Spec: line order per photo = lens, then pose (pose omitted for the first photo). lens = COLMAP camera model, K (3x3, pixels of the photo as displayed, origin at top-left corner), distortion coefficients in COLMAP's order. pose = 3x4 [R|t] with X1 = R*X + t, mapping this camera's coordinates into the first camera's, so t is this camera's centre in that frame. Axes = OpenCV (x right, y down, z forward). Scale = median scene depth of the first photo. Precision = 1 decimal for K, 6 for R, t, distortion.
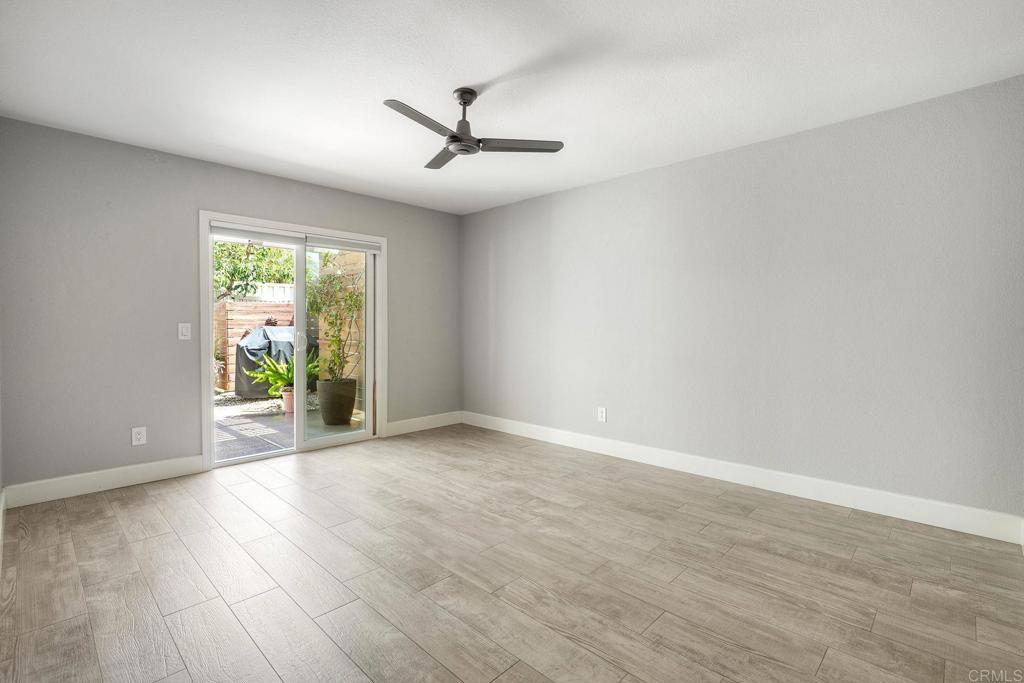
lens RADIAL K [[460.6, 0, 517.2], [0, 460.6, 327.3], [0, 0, 1]] dist [-0.001598, 0.000841]
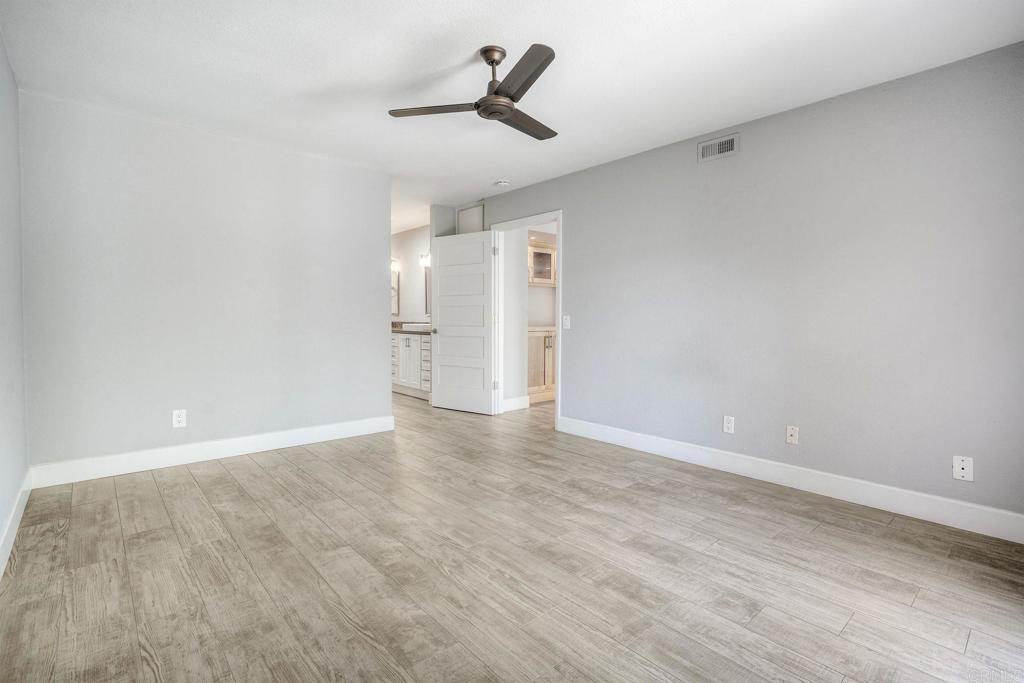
lens RADIAL K [[479.2, 0, 512.0], [0, 479.2, 341.5], [0, 0, 1]] dist [-0.001124, -0.000168]
pose [[-0.996067, -0.008568, 0.088191, -0.226082], [-0.003934, 0.998609, 0.052588, 0.015829], [-0.088519, 0.052034, -0.994714, 1.868401]]
